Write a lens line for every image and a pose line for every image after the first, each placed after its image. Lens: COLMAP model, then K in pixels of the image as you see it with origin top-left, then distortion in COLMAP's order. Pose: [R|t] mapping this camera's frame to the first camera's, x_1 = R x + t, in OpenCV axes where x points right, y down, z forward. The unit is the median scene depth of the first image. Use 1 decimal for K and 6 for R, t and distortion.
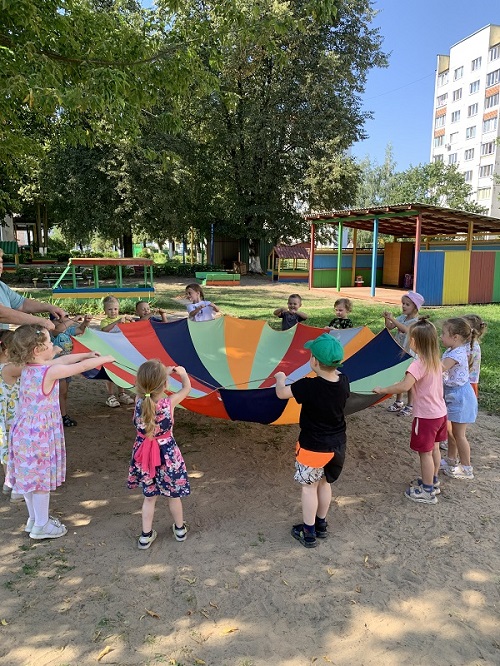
lens RADIAL K [[494.9, 0, 245.8], [0, 494.9, 318.0], [0, 0, 1]] dist [-0.002688, -0.001736]
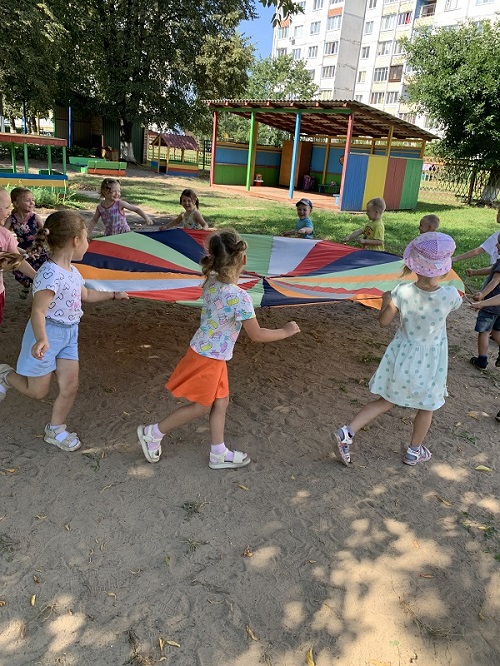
lens RADIAL K [[494.9, 0, 245.8], [0, 494.9, 318.0], [0, 0, 1]] dist [-0.002688, -0.001736]
pose [[0.946571, -0.031548, 0.320947, -0.099473], [-0.035818, 0.978762, 0.201849, -0.002844], [-0.320499, -0.202560, 0.925338, 0.048867]]
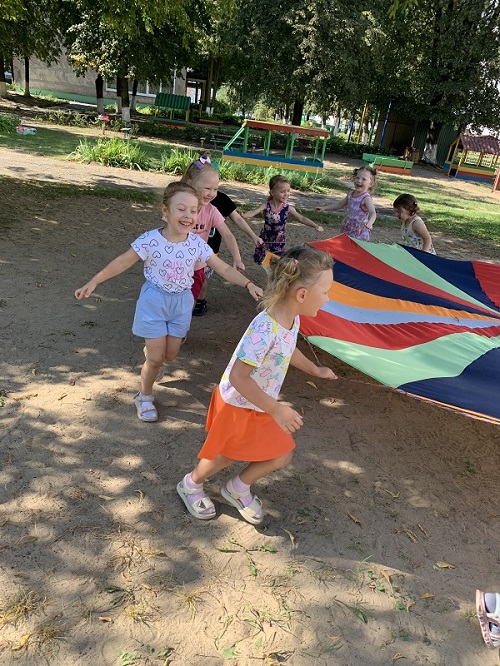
lens RADIAL K [[494.9, 0, 245.8], [0, 494.9, 318.0], [0, 0, 1]] dist [-0.002688, -0.001736]
pose [[0.945360, 0.215944, -0.244260, -0.018296], [-0.153528, 0.955790, 0.250787, 0.003391], [0.287618, -0.199583, 0.936719, 0.012296]]
